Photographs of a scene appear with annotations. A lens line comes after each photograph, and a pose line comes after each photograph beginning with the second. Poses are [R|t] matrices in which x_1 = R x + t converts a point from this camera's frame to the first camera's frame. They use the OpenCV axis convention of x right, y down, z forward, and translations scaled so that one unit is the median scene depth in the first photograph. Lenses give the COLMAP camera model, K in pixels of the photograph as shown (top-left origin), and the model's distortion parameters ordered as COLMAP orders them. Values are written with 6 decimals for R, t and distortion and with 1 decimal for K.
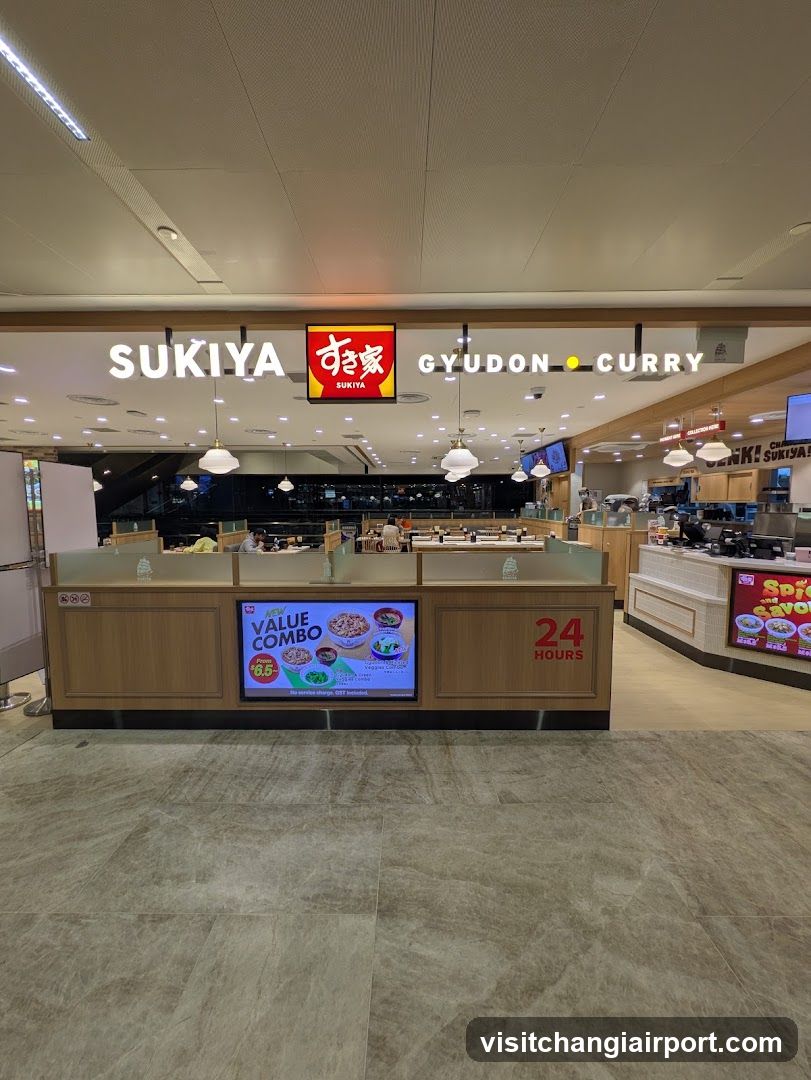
lens RADIAL K [[423.3, 0, 402.9], [0, 423.3, 537.1], [0, 0, 1]] dist [-0.001157, -0.000387]
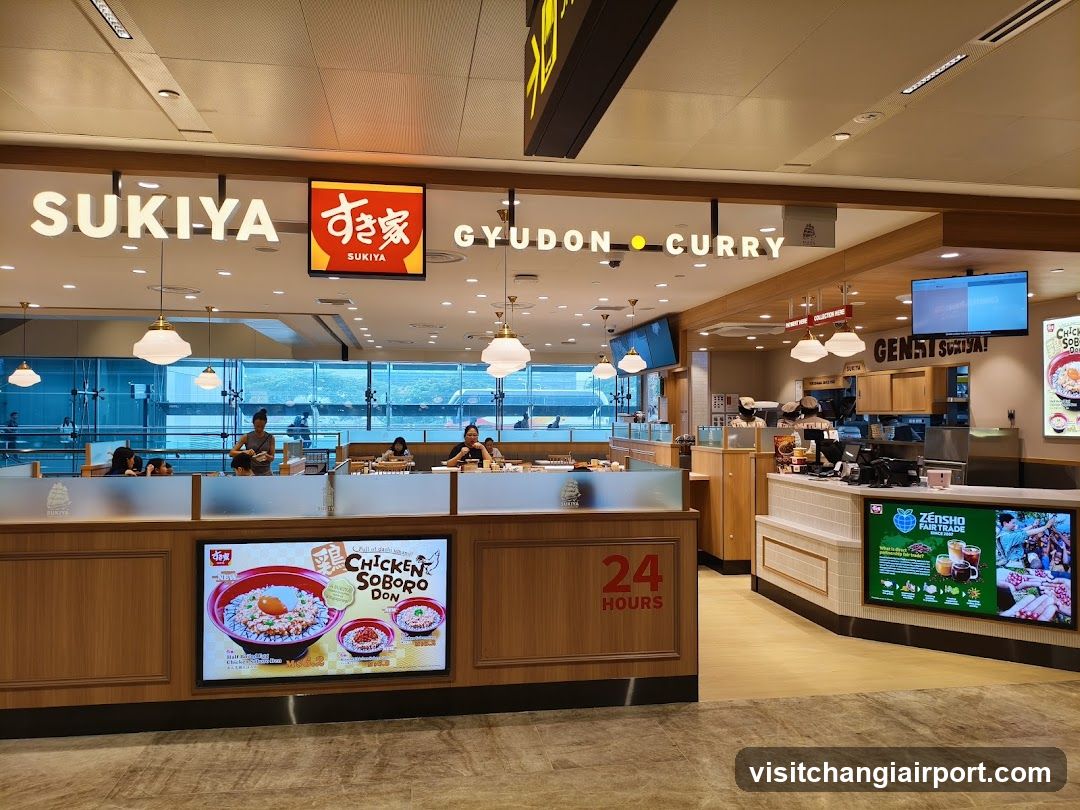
lens RADIAL K [[824.1, 0, 549.2], [0, 824.1, 398.9], [0, 0, 1]] dist [0.039894, -0.069400]
pose [[0.984540, 0.009535, 0.174902, -0.055339], [0.008213, 0.994906, -0.100468, 0.058306], [-0.174969, 0.100351, 0.979446, -0.528165]]
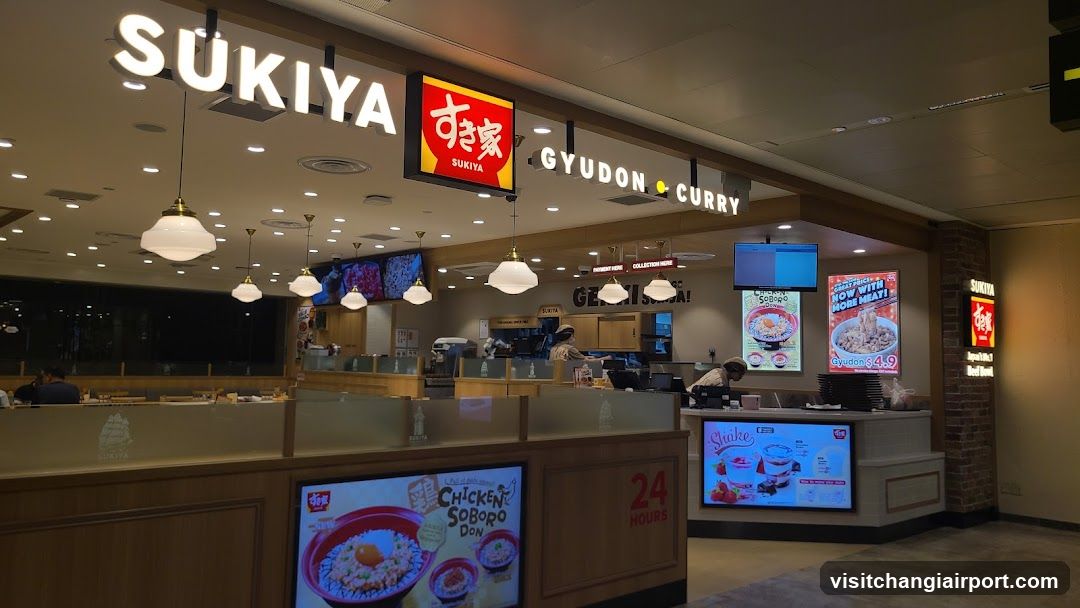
lens RADIAL K [[801.5, 0, 531.5], [0, 801.5, 291.5], [0, 0, 1]] dist [0.023671, 0.019971]
pose [[0.731971, 0.077999, 0.676856, -0.963176], [0.030289, 0.988718, -0.146692, 0.064614], [-0.680662, 0.127876, 0.721351, -0.051503]]
